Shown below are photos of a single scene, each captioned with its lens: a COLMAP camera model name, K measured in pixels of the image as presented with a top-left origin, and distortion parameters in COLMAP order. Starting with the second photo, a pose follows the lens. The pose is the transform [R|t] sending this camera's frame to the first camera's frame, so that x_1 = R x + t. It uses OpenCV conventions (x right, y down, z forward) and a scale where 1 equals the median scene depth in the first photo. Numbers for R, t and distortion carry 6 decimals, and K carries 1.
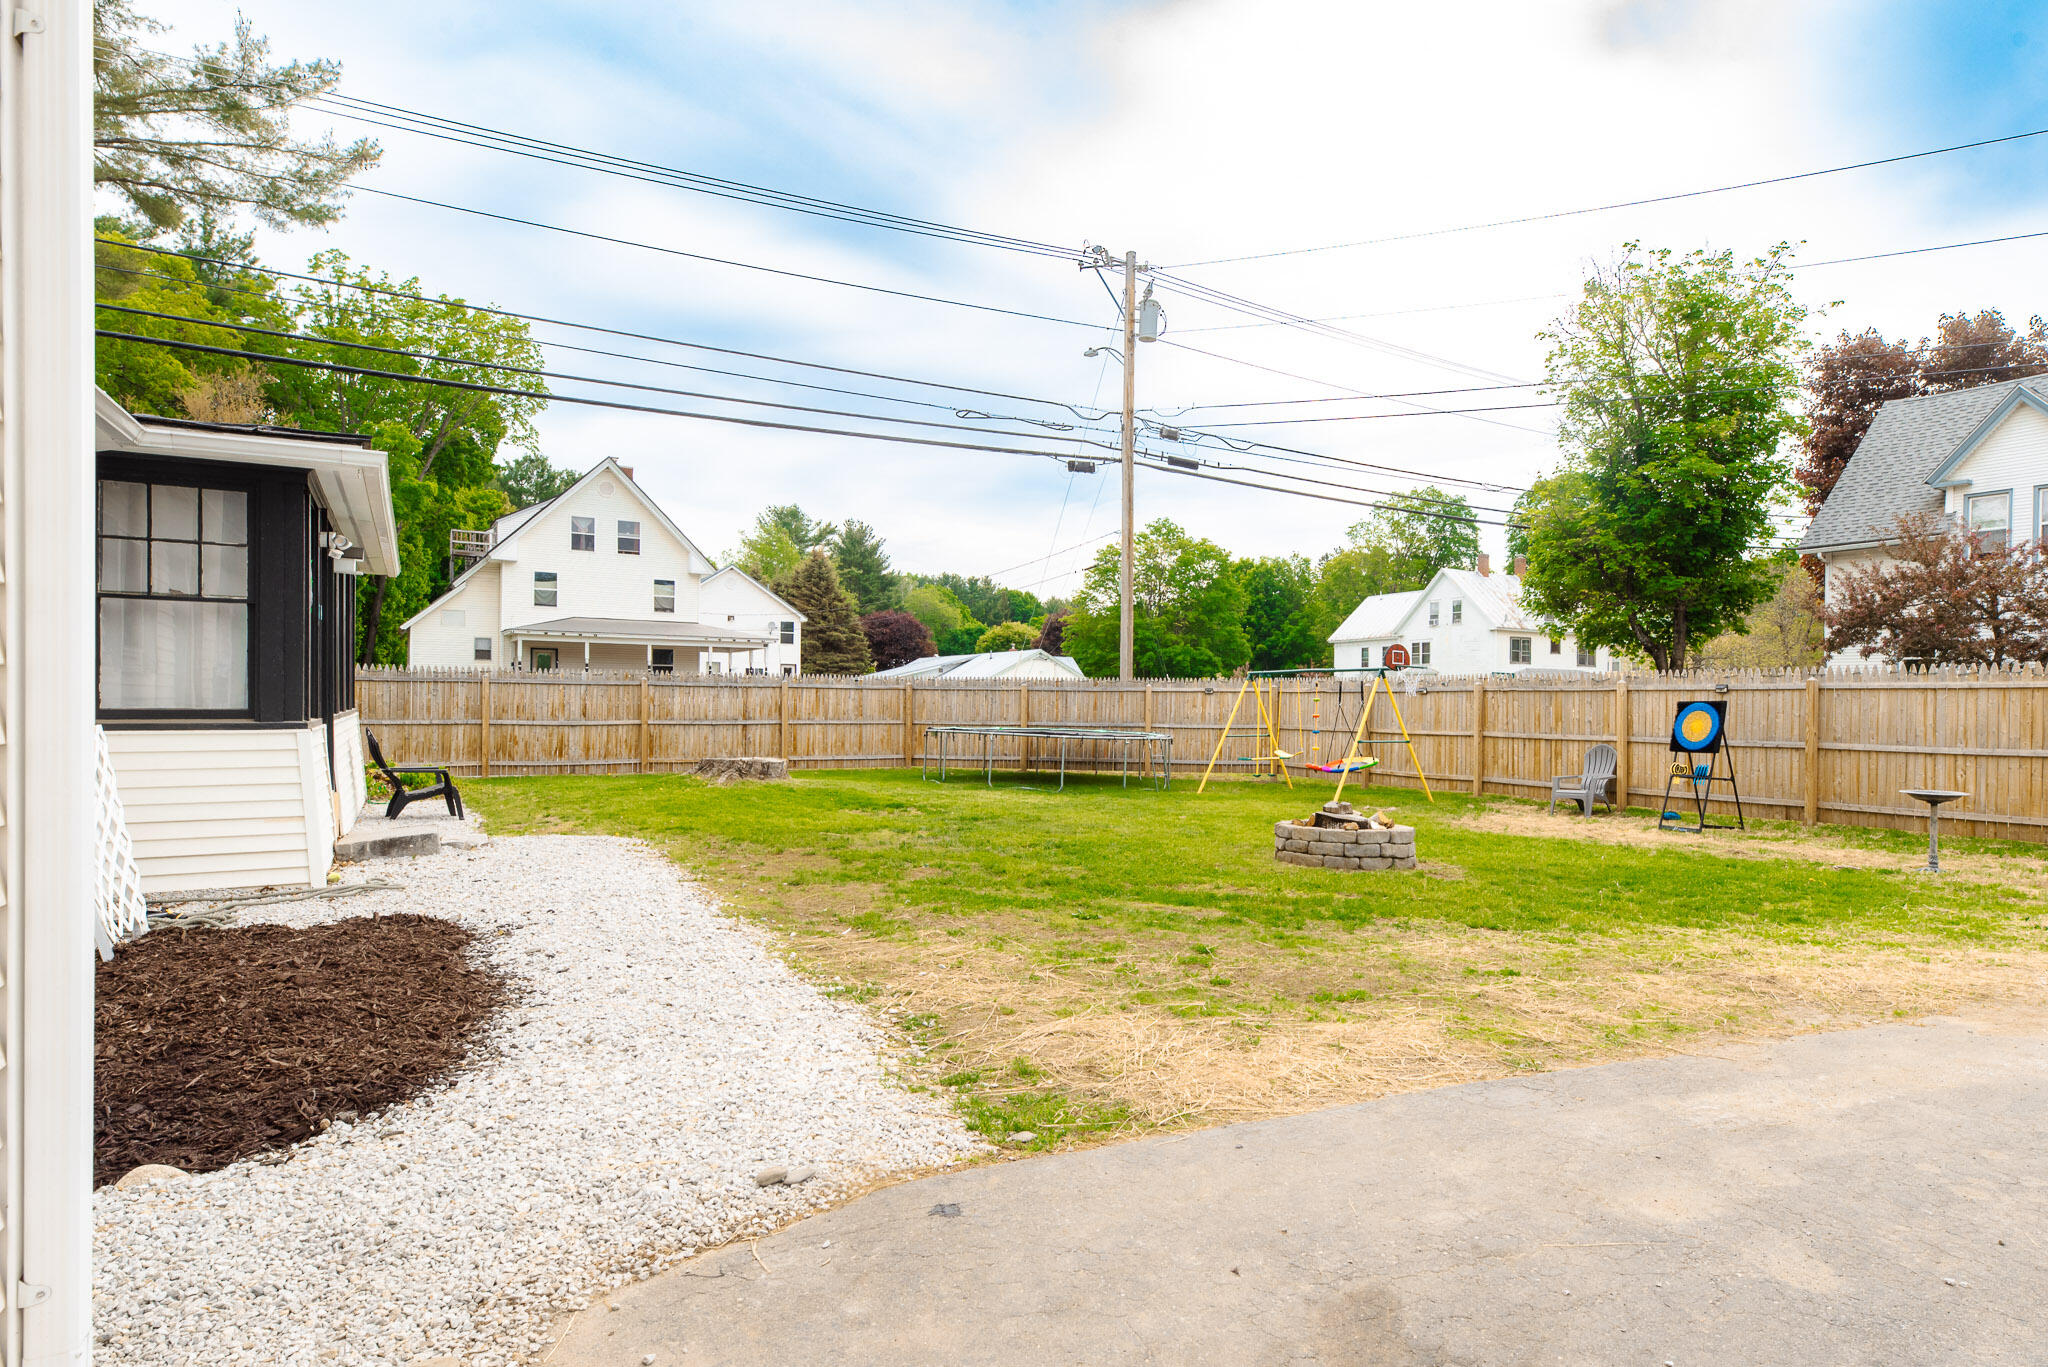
lens RADIAL K [[1098.5, 0, 1059.5], [0, 1098.5, 707.4], [0, 0, 1]] dist [0.013925, -0.000957]
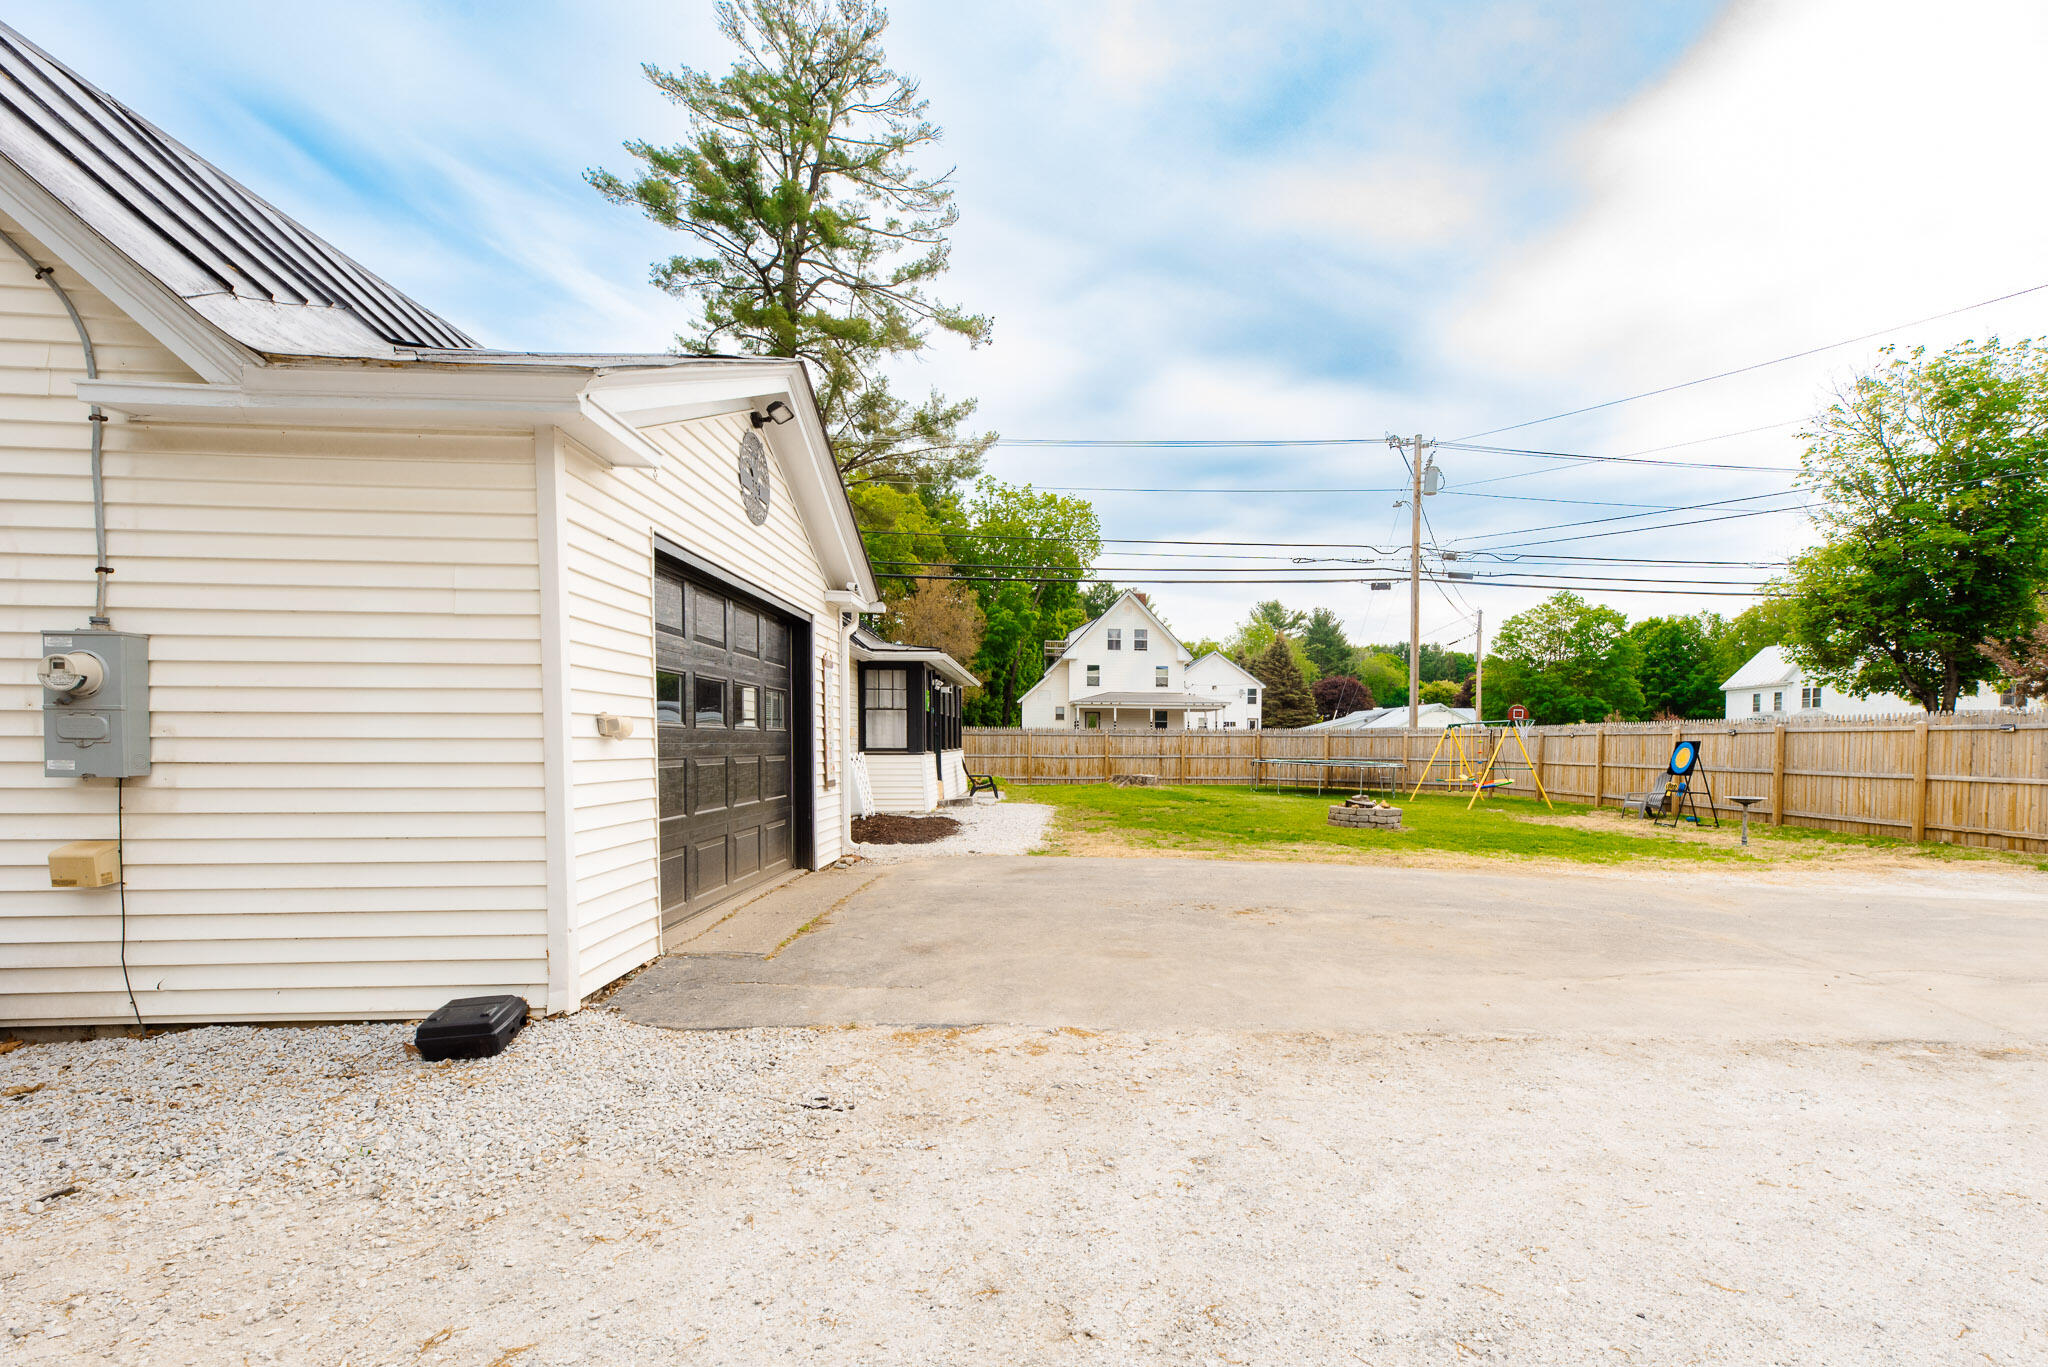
lens RADIAL K [[835.4, 0, 1089.4], [0, 835.4, 779.3], [0, 0, 1]] dist [0.000566, -0.000022]
pose [[0.889222, 0.013935, -0.457263, 0.088220], [0.002627, 0.999364, 0.035564, 0.000877], [0.457467, -0.032825, 0.888620, -0.091591]]
